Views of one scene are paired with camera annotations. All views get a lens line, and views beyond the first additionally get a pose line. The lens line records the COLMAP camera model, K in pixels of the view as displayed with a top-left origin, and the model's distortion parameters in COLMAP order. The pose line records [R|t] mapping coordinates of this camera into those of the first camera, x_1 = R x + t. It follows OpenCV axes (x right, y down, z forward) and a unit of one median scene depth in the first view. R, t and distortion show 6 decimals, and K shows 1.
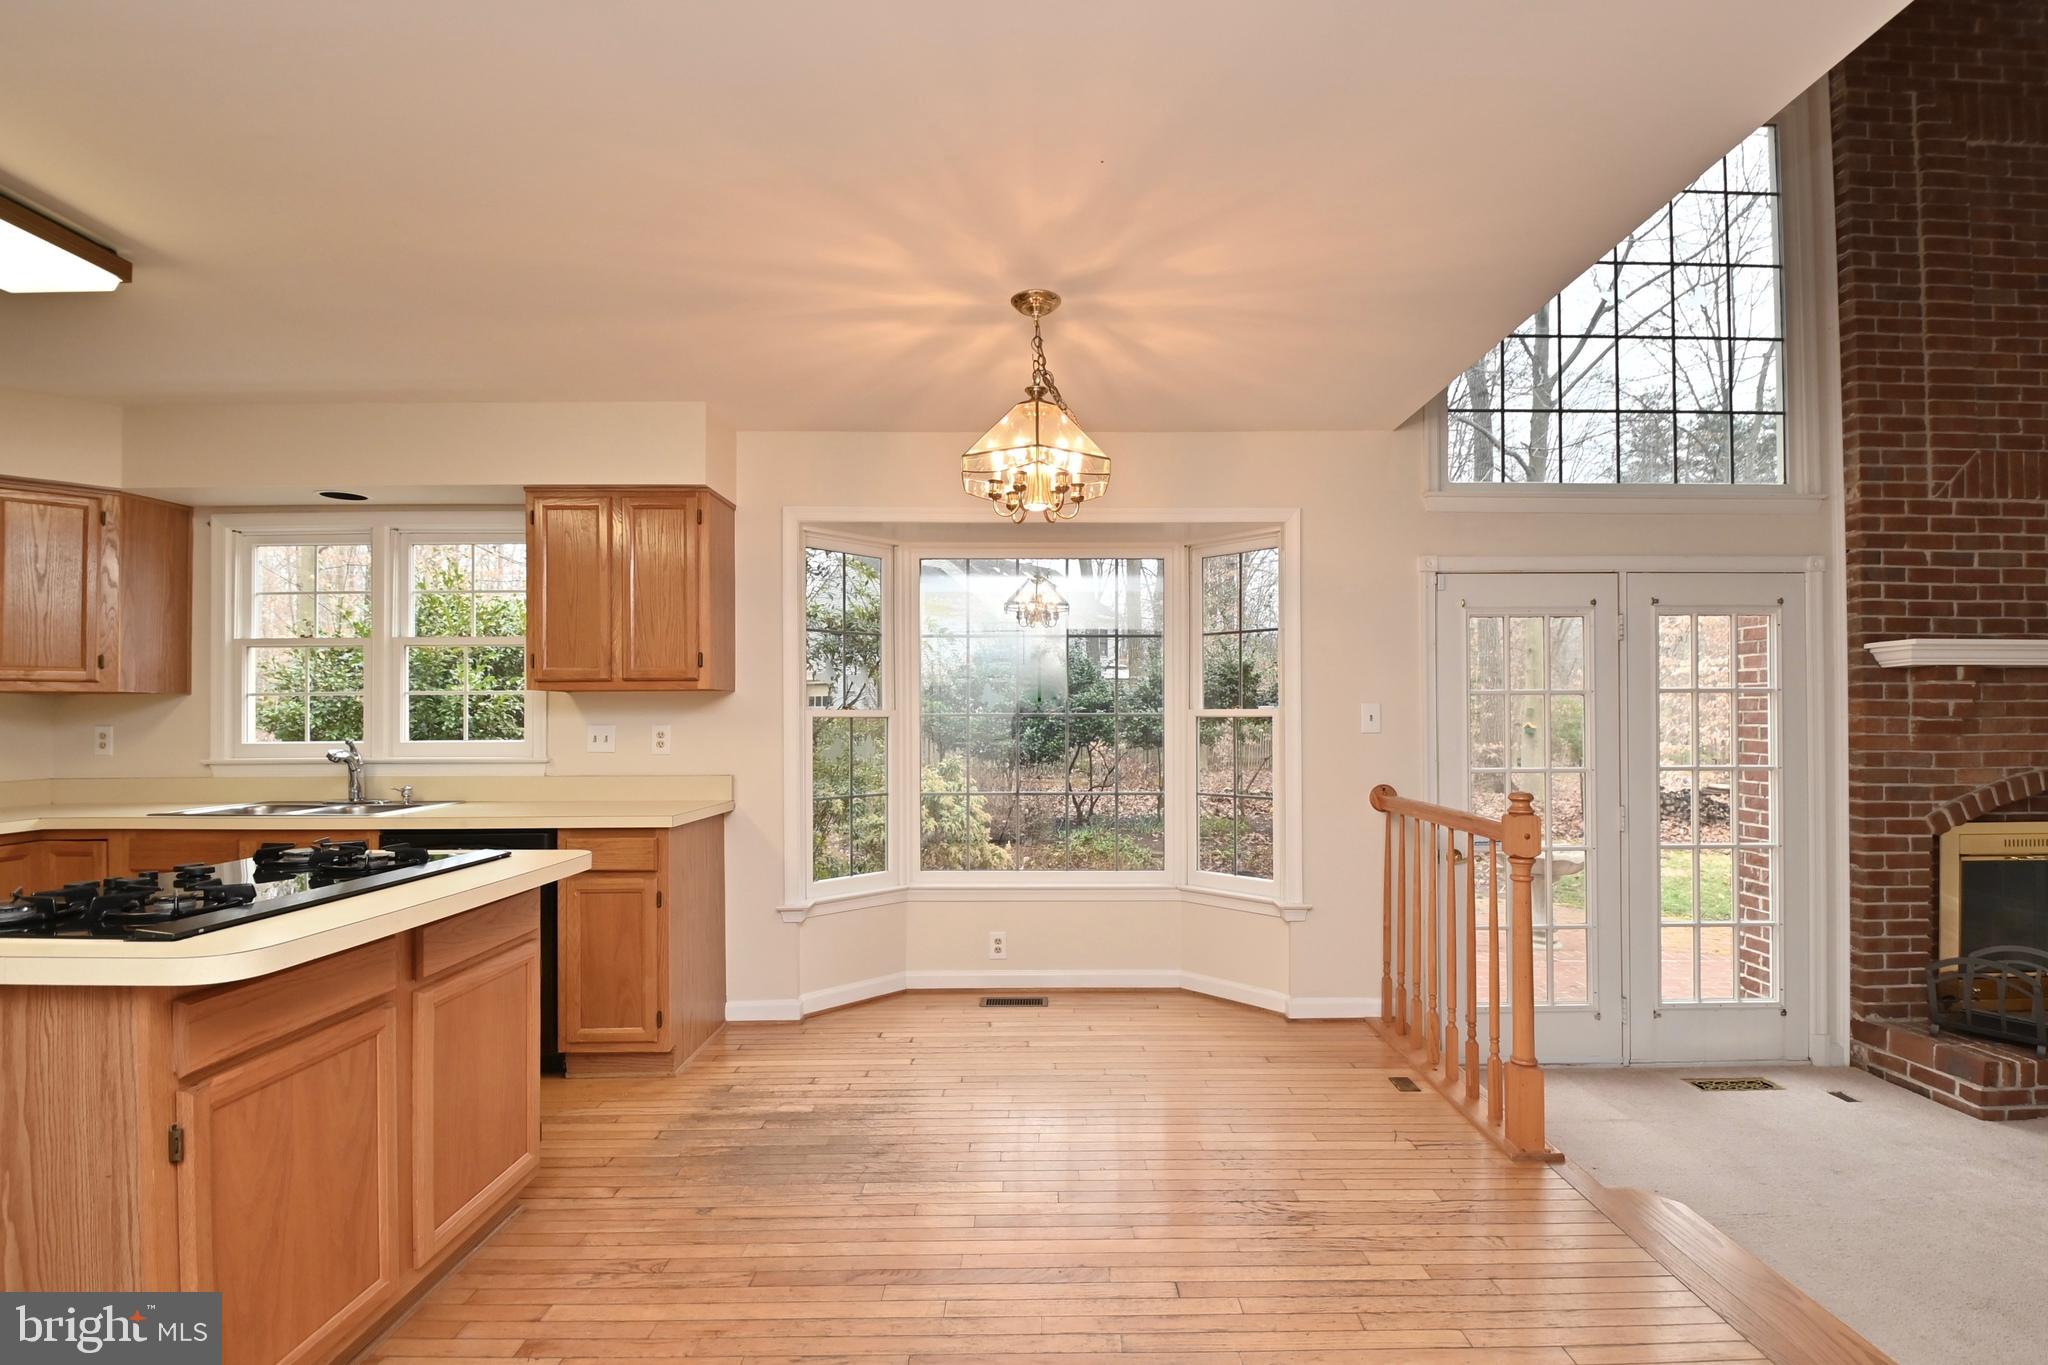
lens RADIAL K [[917.4, 0, 1032.3], [0, 917.4, 715.6], [0, 0, 1]] dist [0.006347, -0.015222]
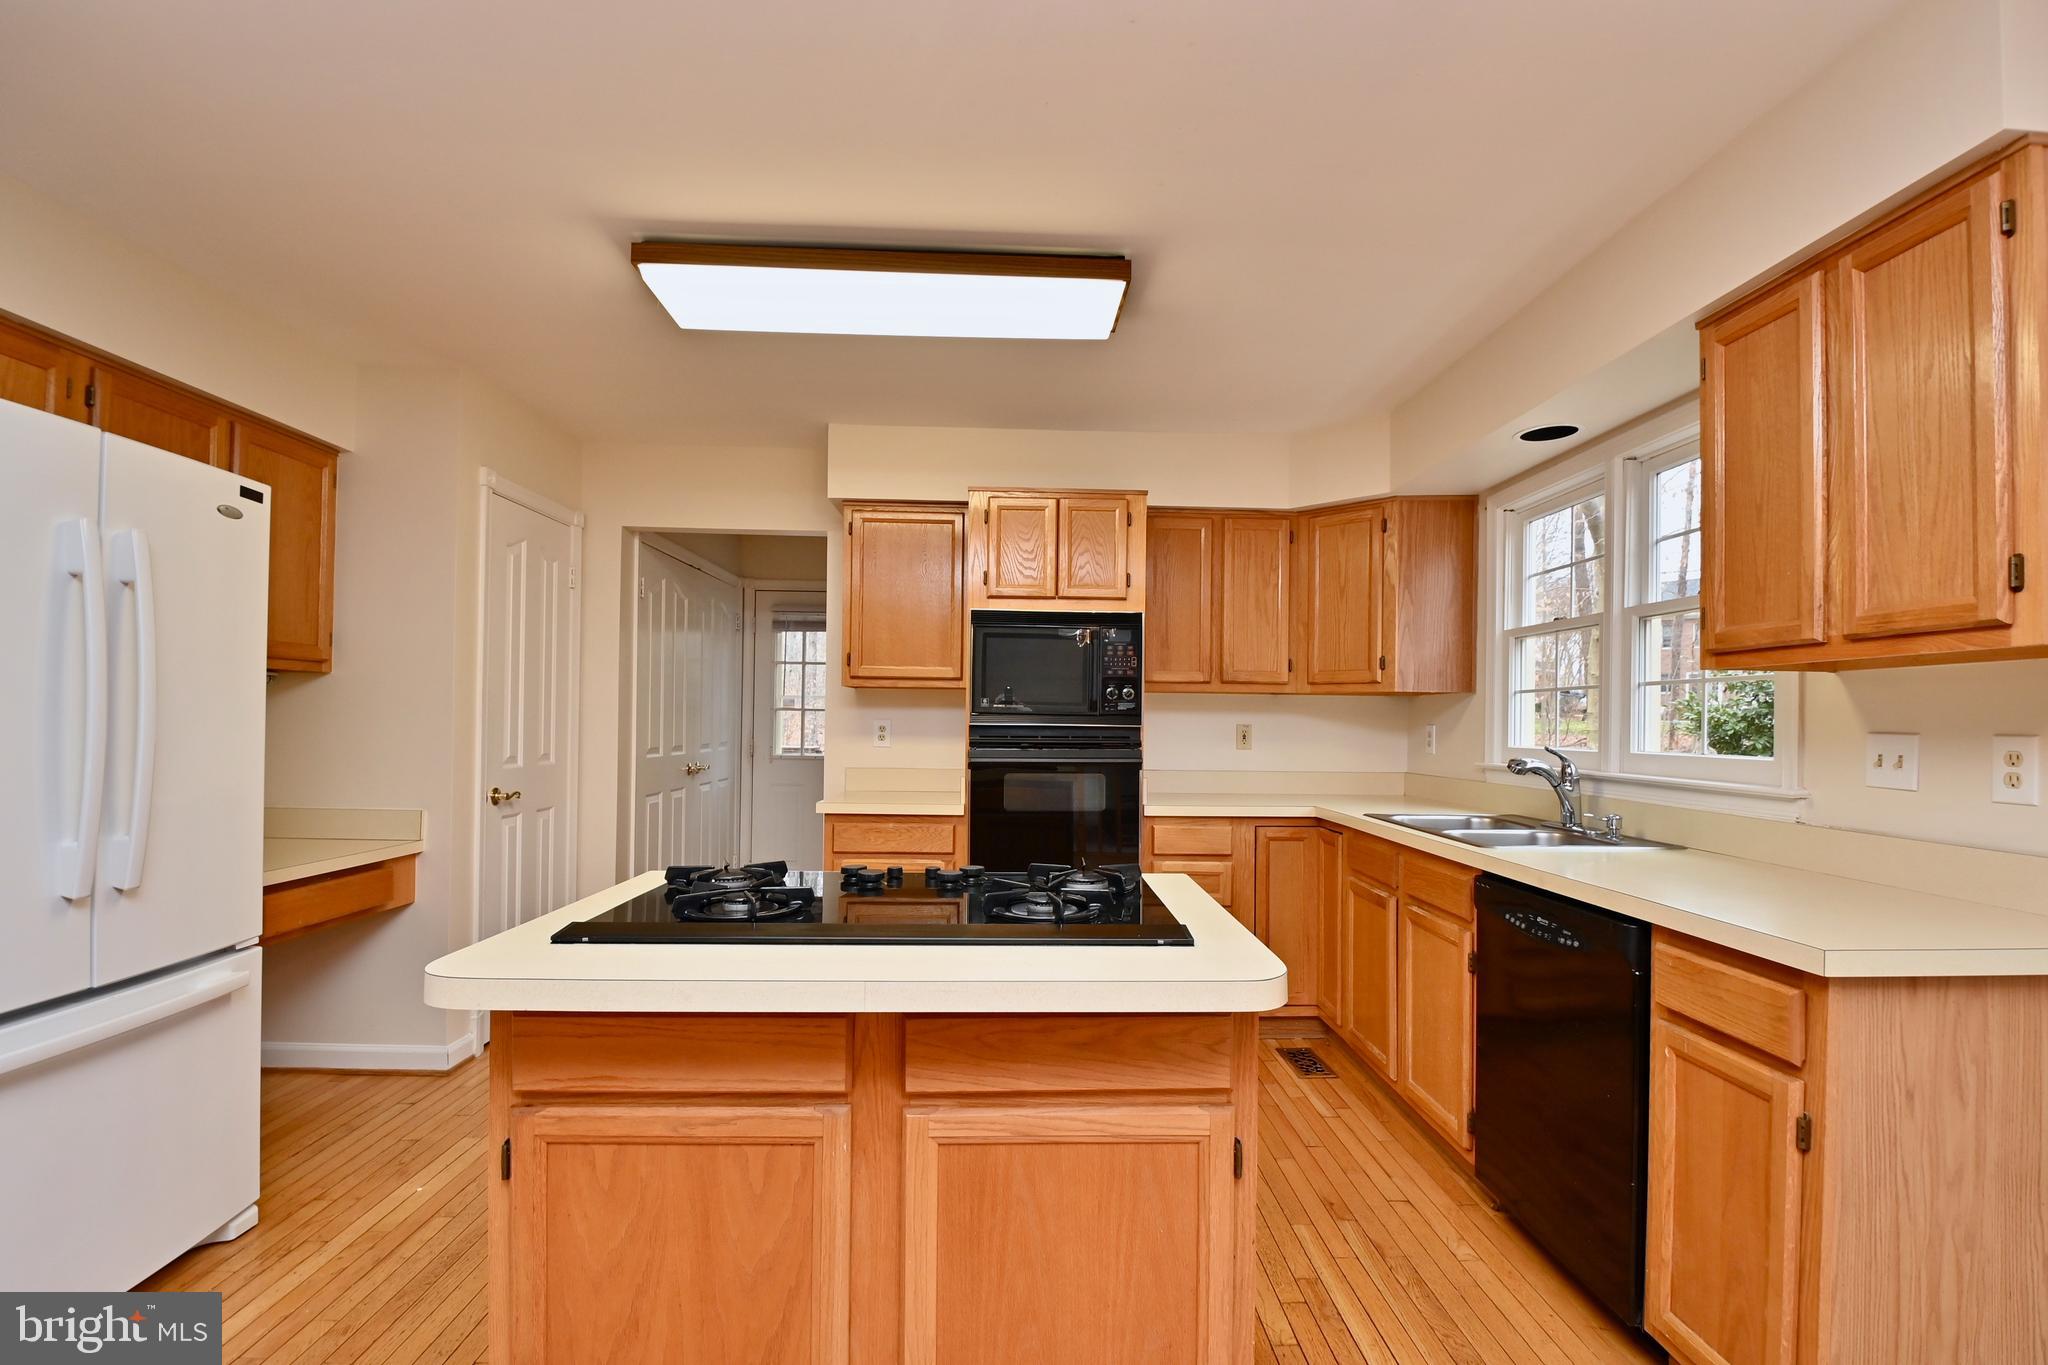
lens RADIAL K [[917.4, 0, 1038.4], [0, 917.4, 715.0], [0, 0, 1]] dist [0.006347, -0.015222]
pose [[0.036864, -0.000538, -0.999320, 0.008952], [-0.006281, 0.999980, -0.000770, 0.003305], [0.999301, 0.006305, 0.036860, 0.536442]]
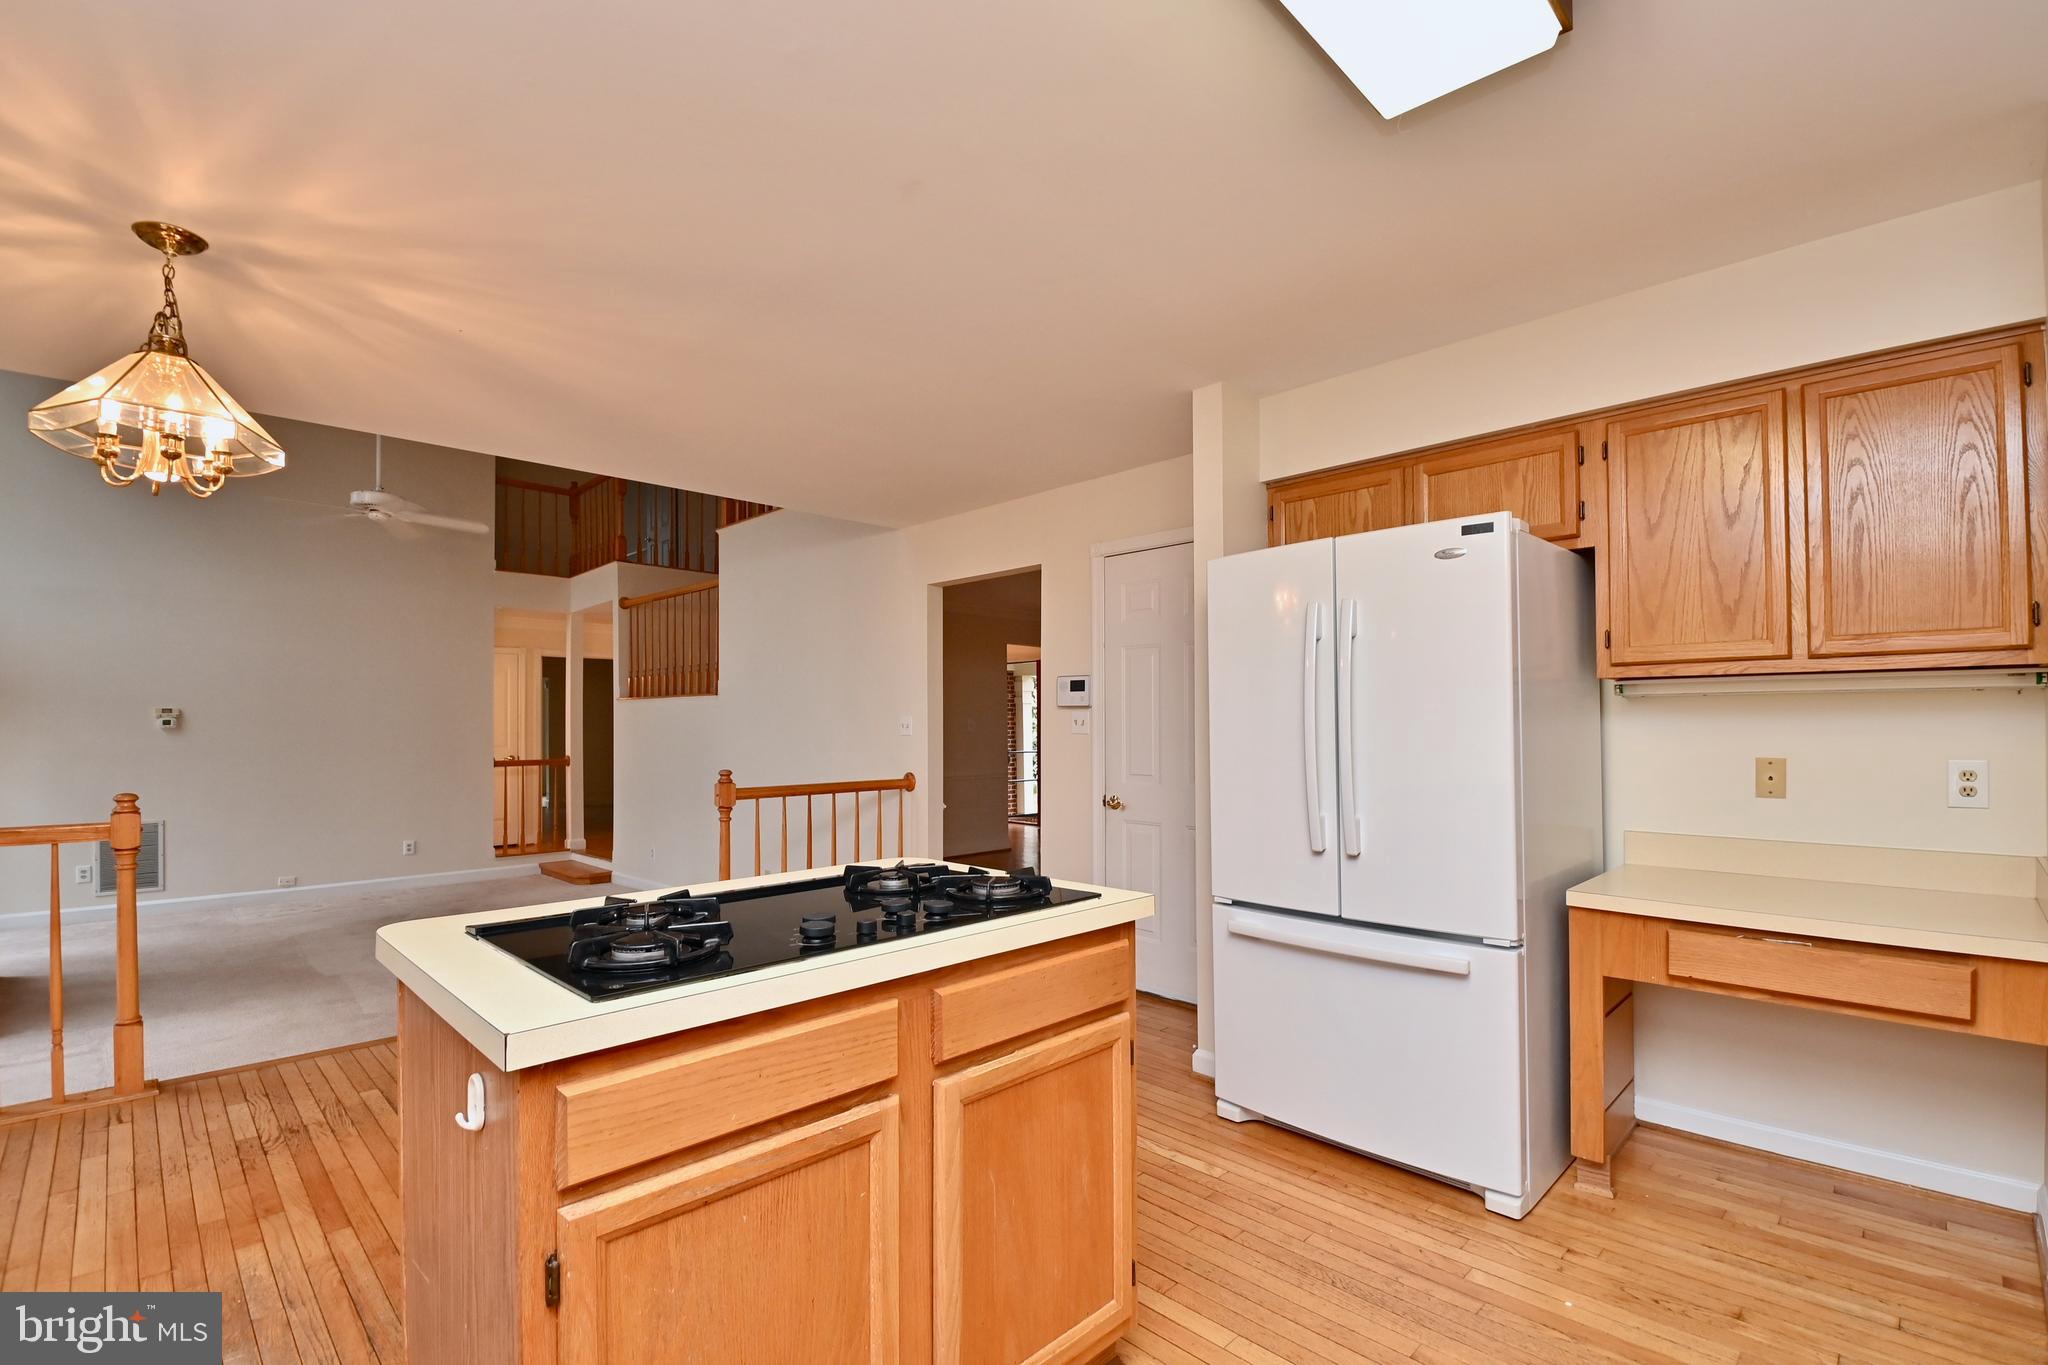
lens RADIAL K [[917.4, 0, 1061.7], [0, 917.4, 716.4], [0, 0, 1]] dist [0.006347, -0.015222]
pose [[-0.719134, 0.015179, 0.694706, -0.815717], [0.003654, 0.999830, -0.018064, 0.007082], [-0.694862, -0.010452, -0.719067, 0.716747]]
